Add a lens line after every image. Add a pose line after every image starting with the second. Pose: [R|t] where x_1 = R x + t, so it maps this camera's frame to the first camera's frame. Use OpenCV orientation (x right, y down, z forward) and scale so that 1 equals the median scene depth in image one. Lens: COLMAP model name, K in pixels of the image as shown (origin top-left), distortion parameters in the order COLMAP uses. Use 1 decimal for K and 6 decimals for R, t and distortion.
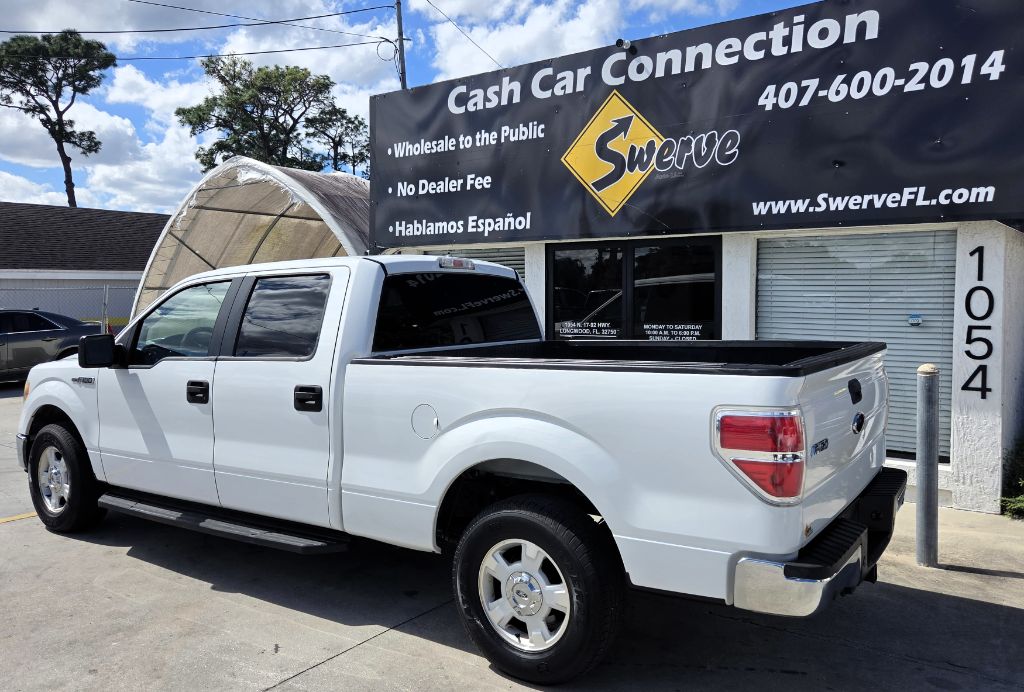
lens RADIAL K [[785.1, 0, 507.6], [0, 785.1, 338.4], [0, 0, 1]] dist [0.063521, -0.055569]
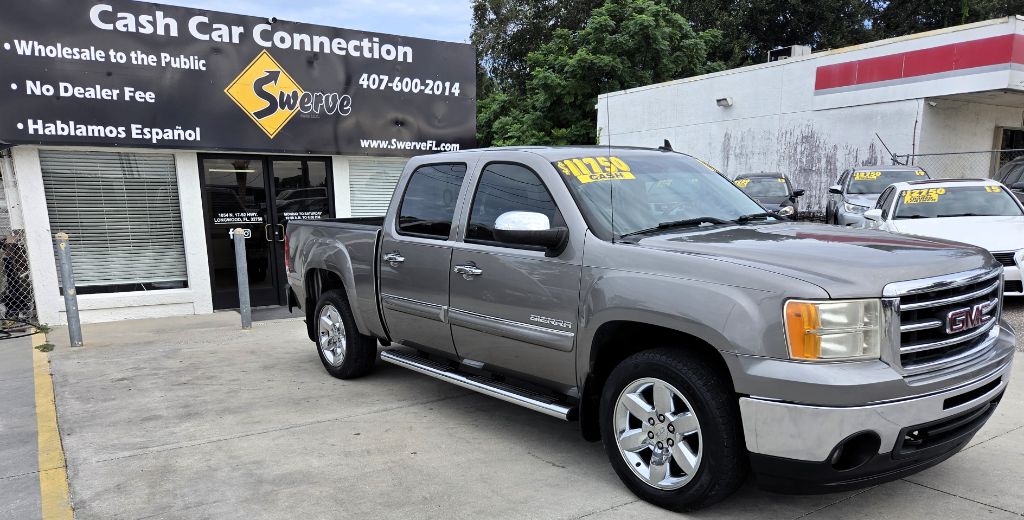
lens RADIAL K [[725.7, 0, 499.6], [0, 725.7, 346.4], [0, 0, 1]] dist [0.064473, -0.053474]
pose [[0.356557, -0.184041, 0.915967, -0.984138], [0.067559, 0.982918, 0.171194, 0.021614], [-0.931828, 0.000842, 0.362900, 0.090913]]
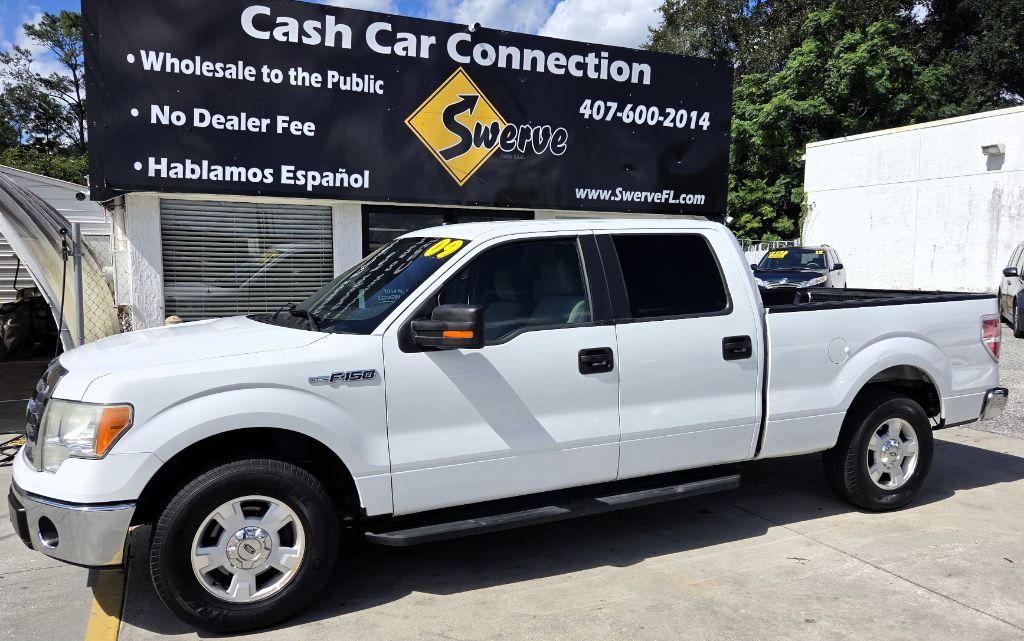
lens RADIAL K [[791.0, 0, 509.7], [0, 791.0, 330.3], [0, 0, 1]] dist [0.065902, -0.059541]
pose [[0.498374, -0.066093, 0.864439, -0.728505], [0.043642, 0.997738, 0.051124, -0.010401], [-0.865863, 0.012247, 0.500132, 0.378849]]
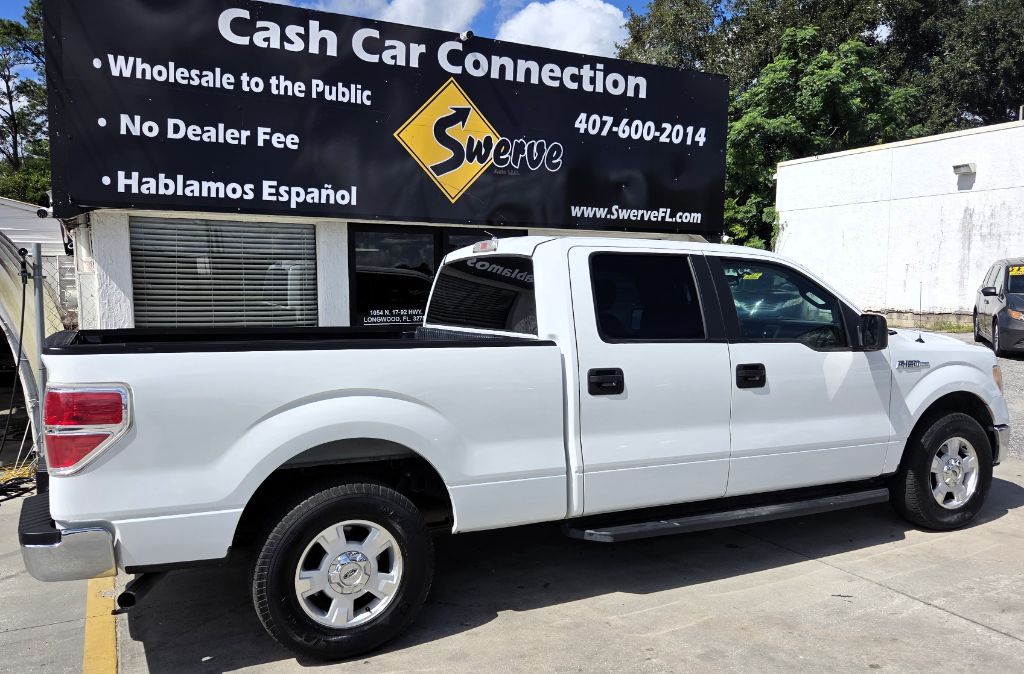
lens RADIAL K [[809.2, 0, 516.8], [0, 809.2, 350.2], [0, 0, 1]] dist [0.059356, -0.048567]
pose [[0.446092, -0.067833, 0.892413, -0.723444], [0.049834, 0.997459, 0.050907, -0.014209], [-0.893598, 0.021763, 0.448339, 0.432982]]
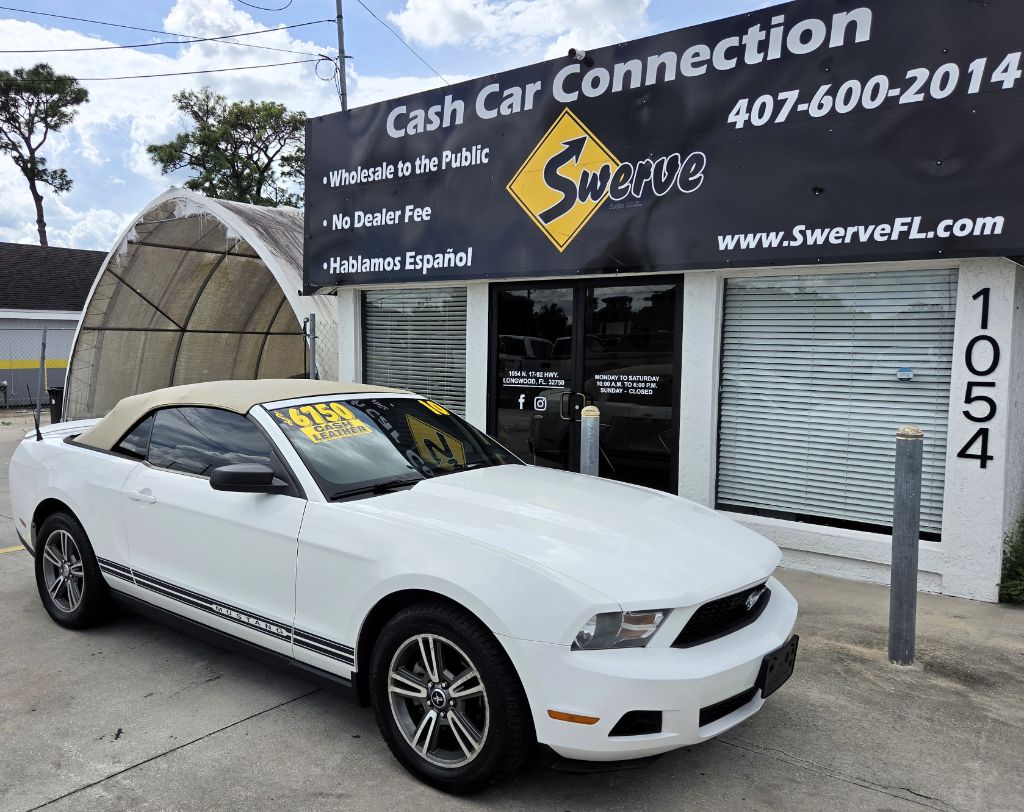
lens RADIAL K [[819.1, 0, 438.3], [0, 819.1, 410.1], [0, 0, 1]] dist [0.062401, -0.054489]
pose [[0.997799, 0.021034, -0.062884, 0.053545], [-0.019452, 0.999481, 0.025665, 0.001966], [0.063391, -0.024385, 0.997691, 0.058449]]
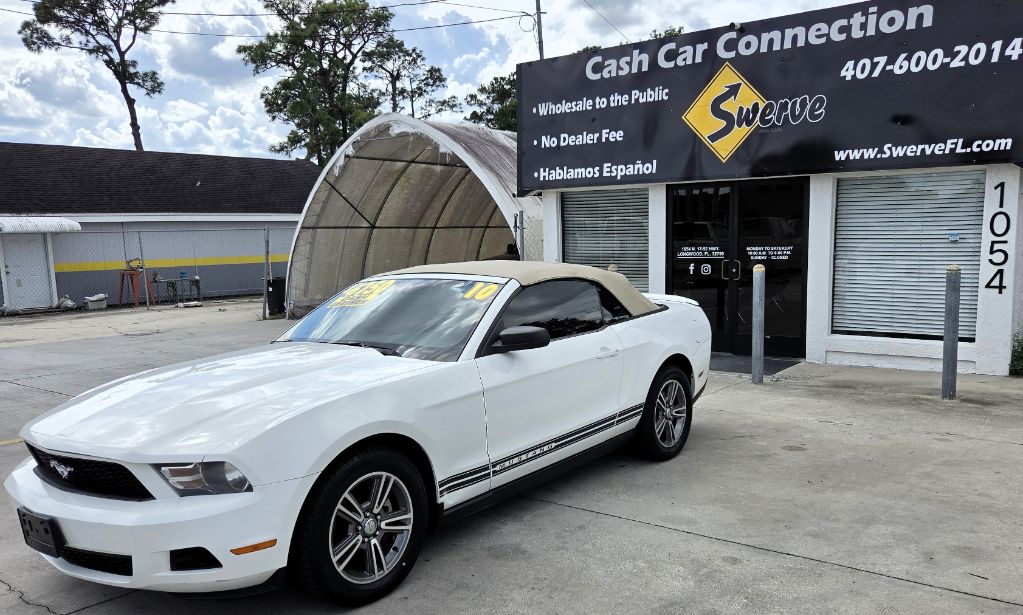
lens RADIAL K [[815.6, 0, 541.0], [0, 815.6, 354.4], [0, 0, 1]] dist [0.063663, -0.054608]
pose [[0.999510, -0.009912, -0.029707, -0.121151], [0.012546, 0.995876, 0.089850, 0.031289], [0.028694, -0.090178, 0.995512, -0.352026]]
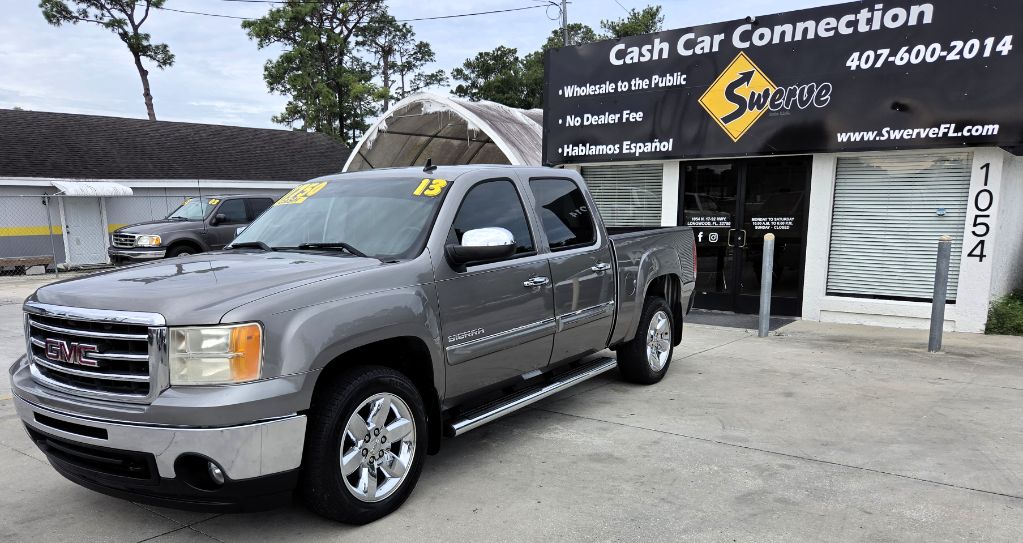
lens RADIAL K [[759.4, 0, 501.4], [0, 759.4, 356.9], [0, 0, 1]] dist [0.066276, -0.058628]
pose [[0.998956, 0.007545, -0.045055, -0.217142], [-0.001026, 0.989723, 0.142996, 0.033786], [0.045671, -0.142801, 0.988697, -0.449158]]
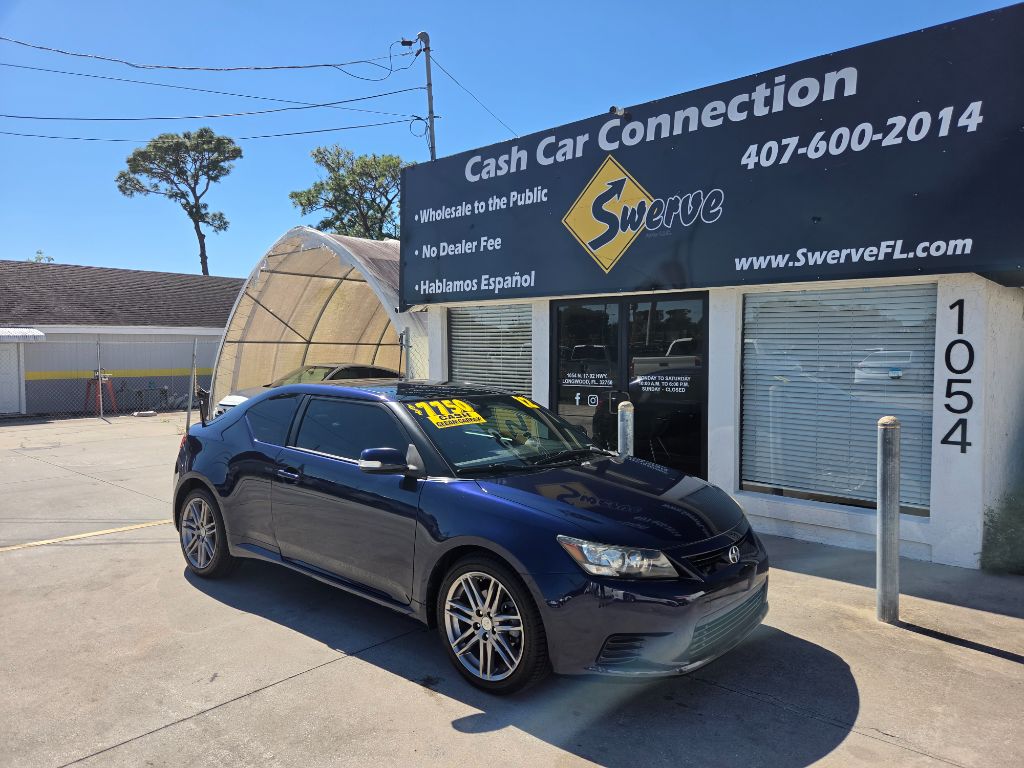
lens RADIAL K [[687.9, 0, 509.4], [0, 687.9, 384.3], [0, 0, 1]] dist [0.058913, -0.052070]
pose [[0.995231, 0.011405, -0.096873, 0.088176], [-0.012253, 0.999892, -0.008167, 0.003402], [0.096769, 0.009315, 0.995263, 0.058210]]
